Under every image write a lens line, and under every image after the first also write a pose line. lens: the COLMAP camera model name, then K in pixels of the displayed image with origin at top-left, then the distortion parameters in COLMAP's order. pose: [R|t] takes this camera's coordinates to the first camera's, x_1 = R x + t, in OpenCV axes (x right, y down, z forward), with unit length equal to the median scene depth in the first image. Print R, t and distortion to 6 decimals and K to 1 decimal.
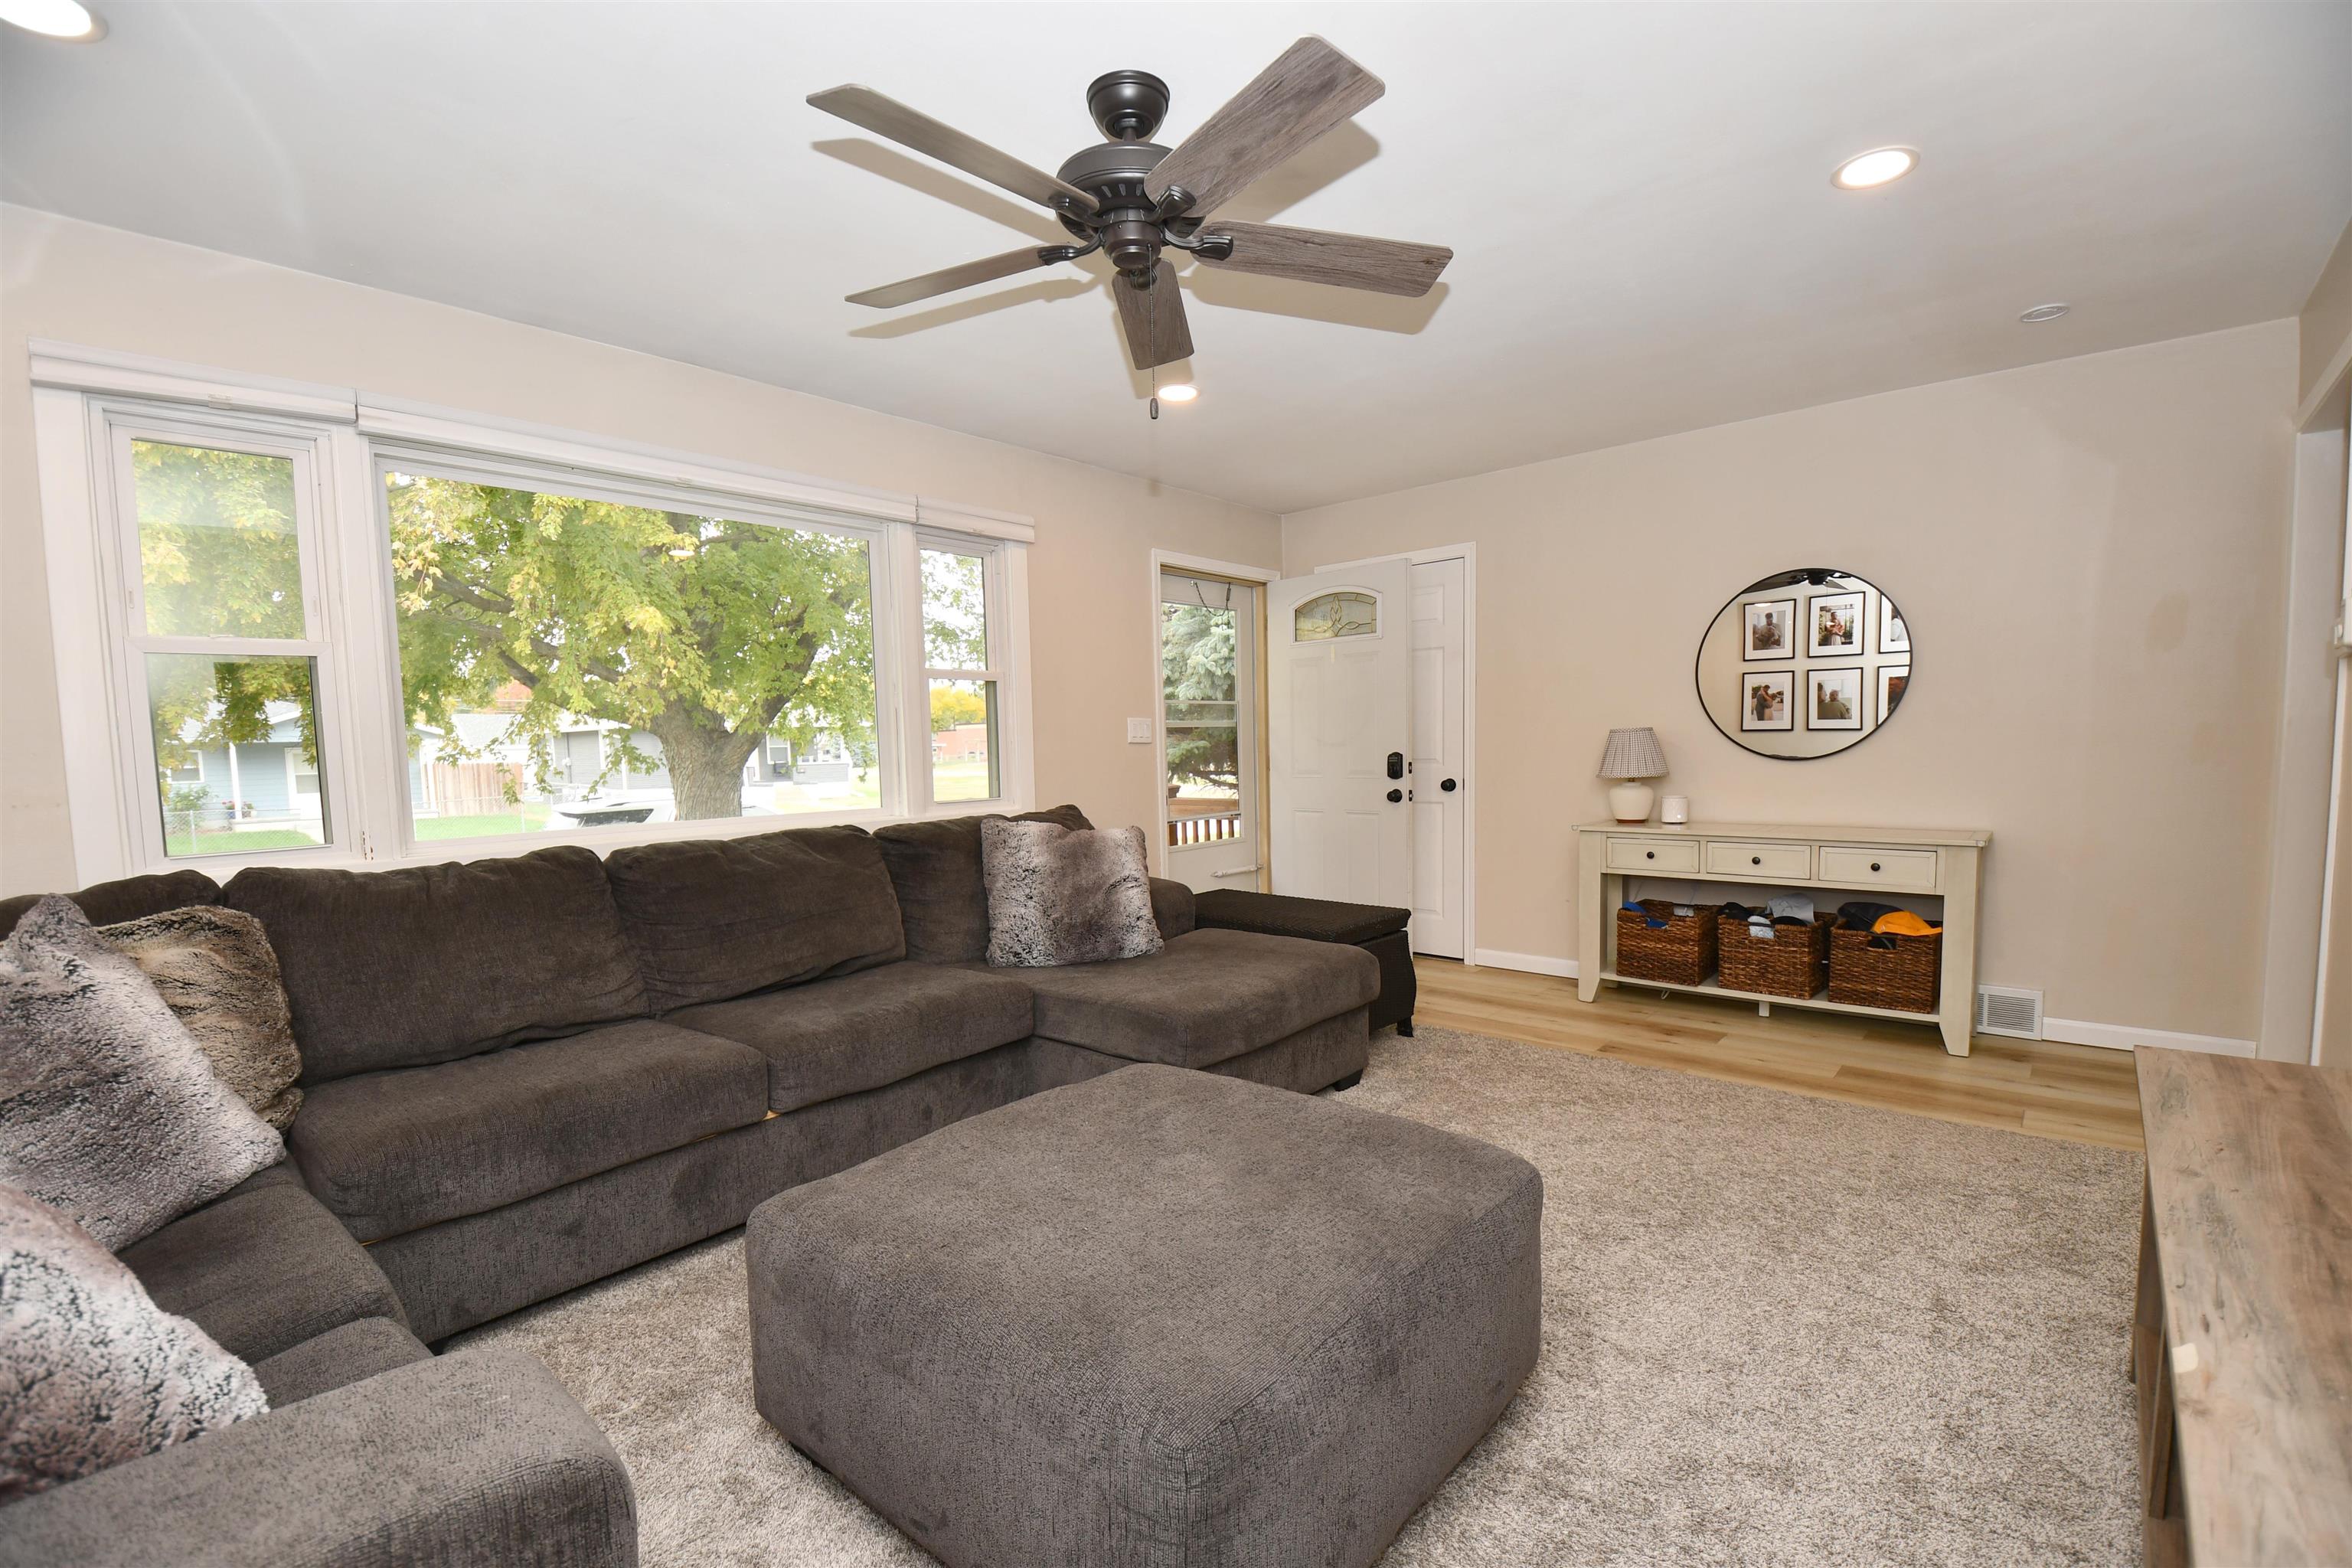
lens RADIAL K [[1028.0, 0, 1173.5], [0, 1028.0, 812.8], [0, 0, 1]] dist [0.022802, -0.031539]
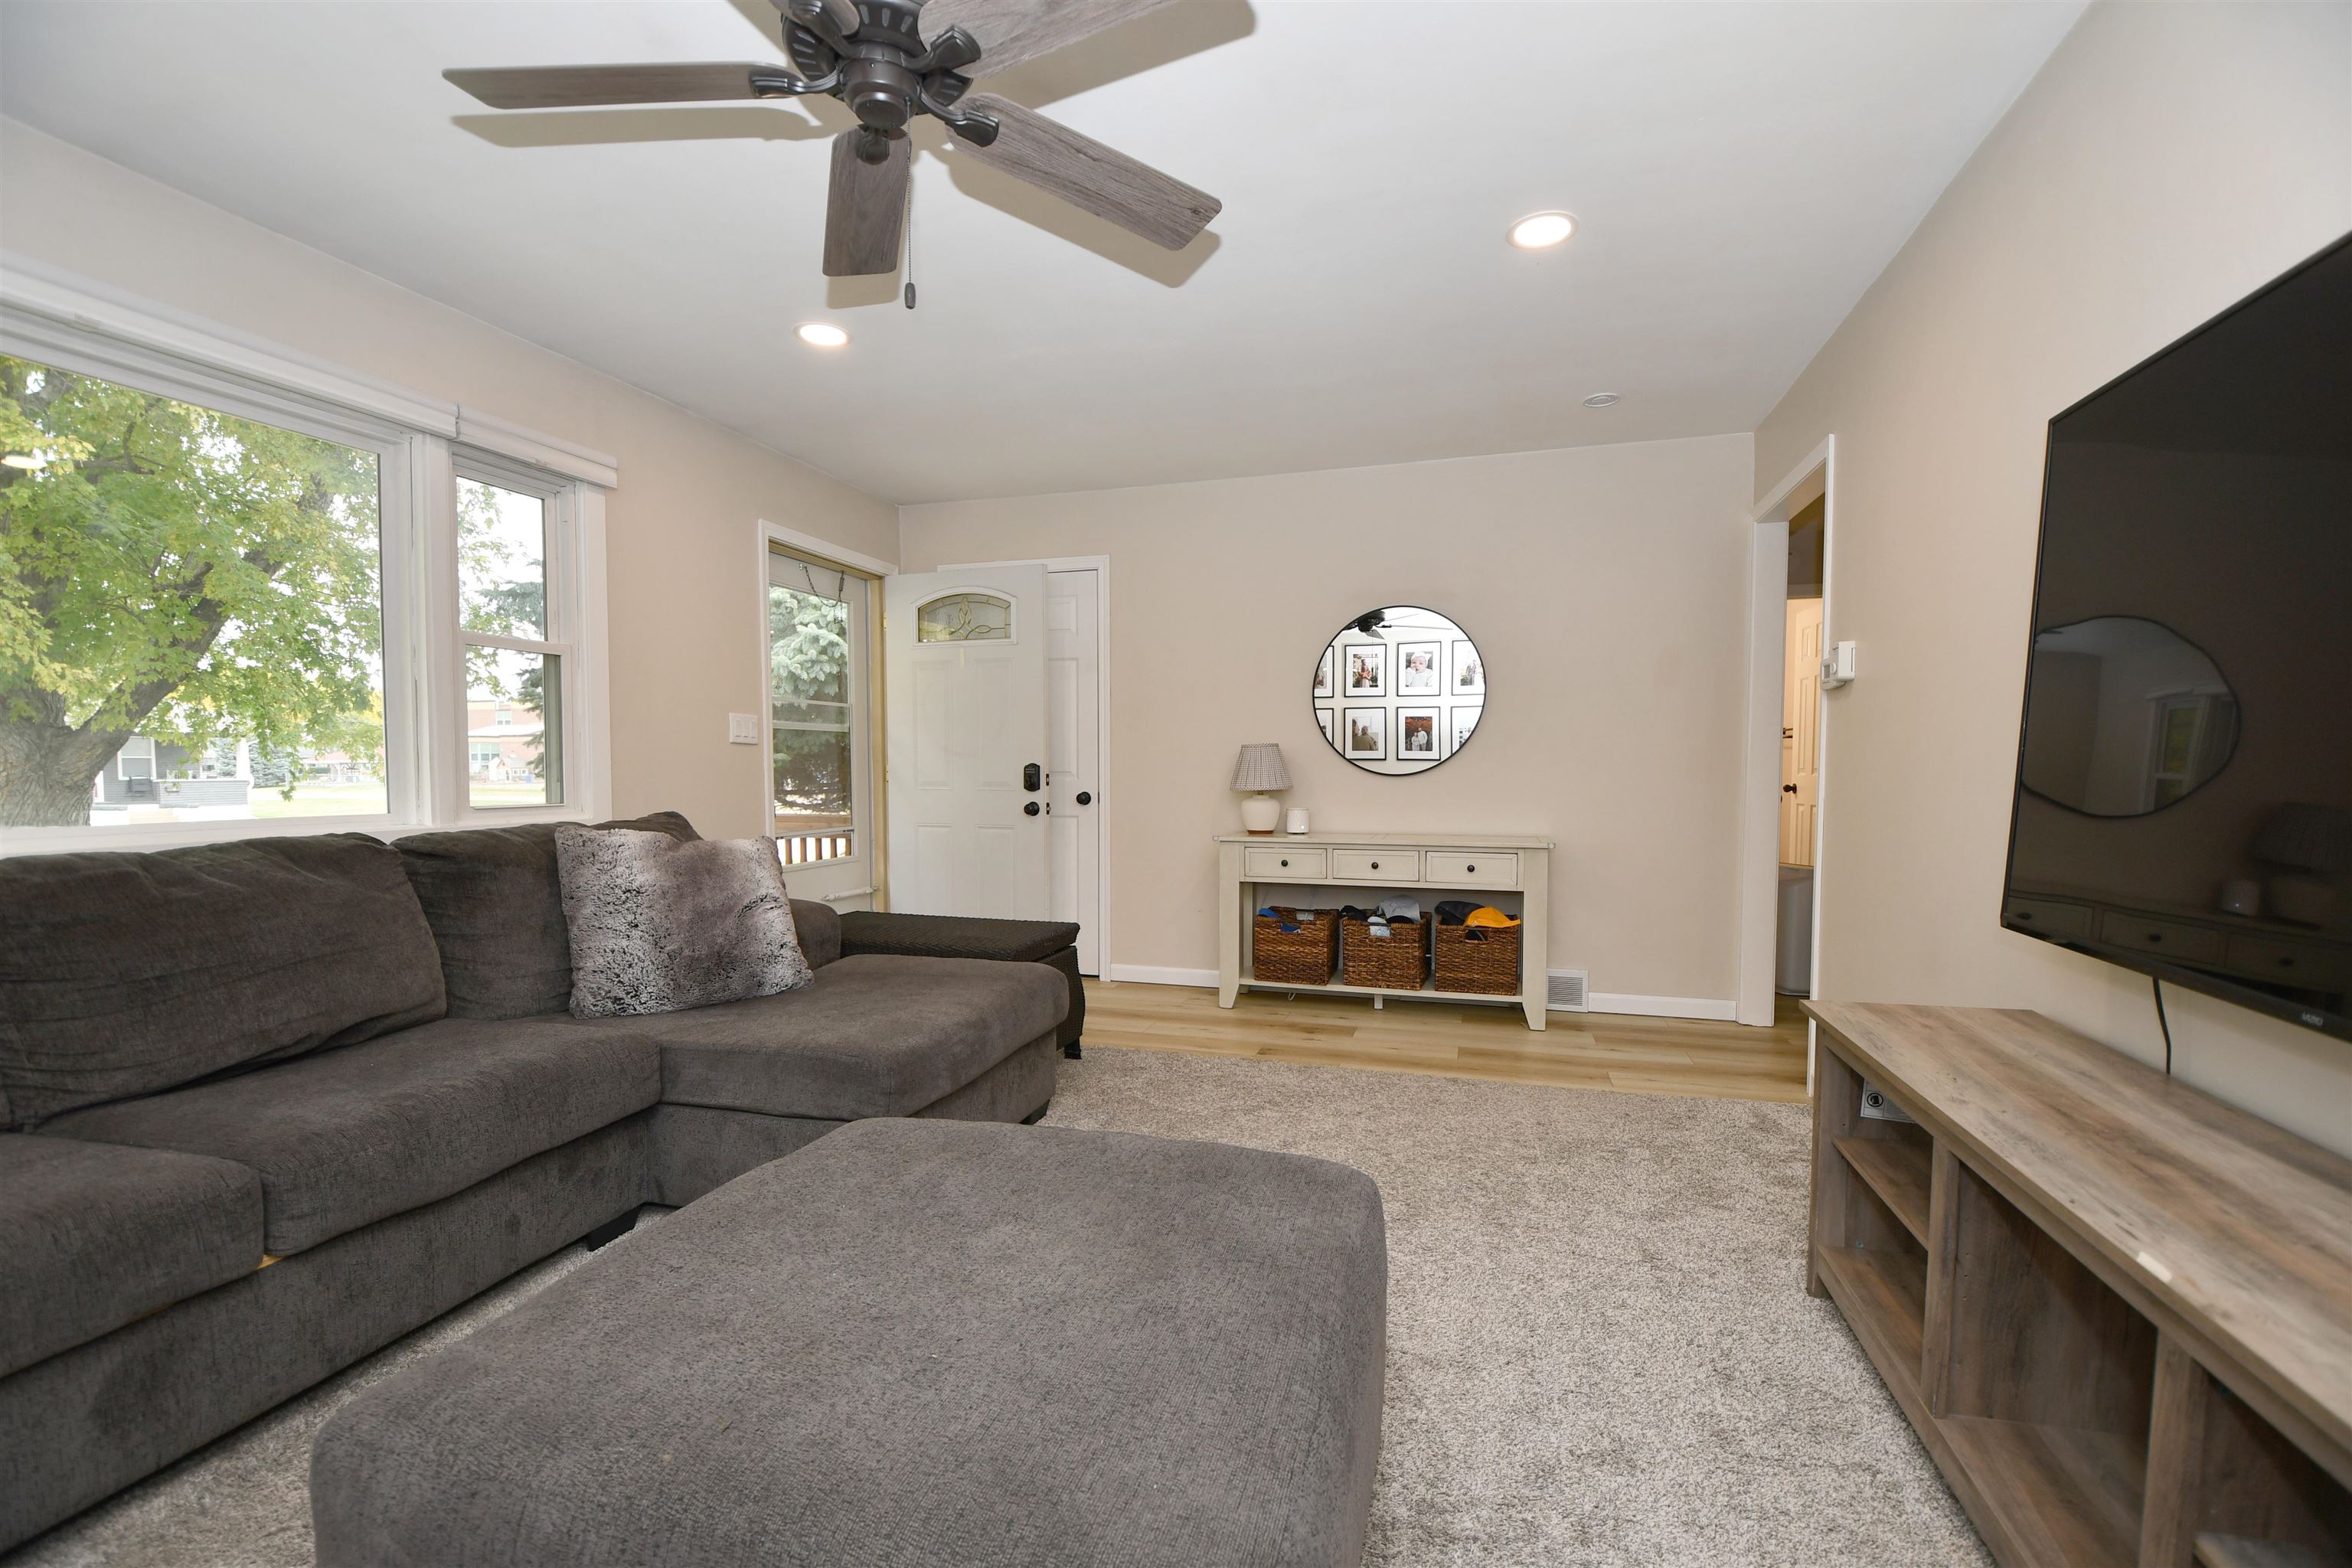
lens RADIAL K [[1031.3, 0, 1177.5], [0, 1031.3, 802.6], [0, 0, 1]] dist [0.027533, -0.038022]
pose [[0.907455, 0.008751, 0.420058, -0.096861], [0.007265, 0.999307, -0.036514, 0.020773], [-0.420087, 0.036187, 0.906762, 0.110347]]
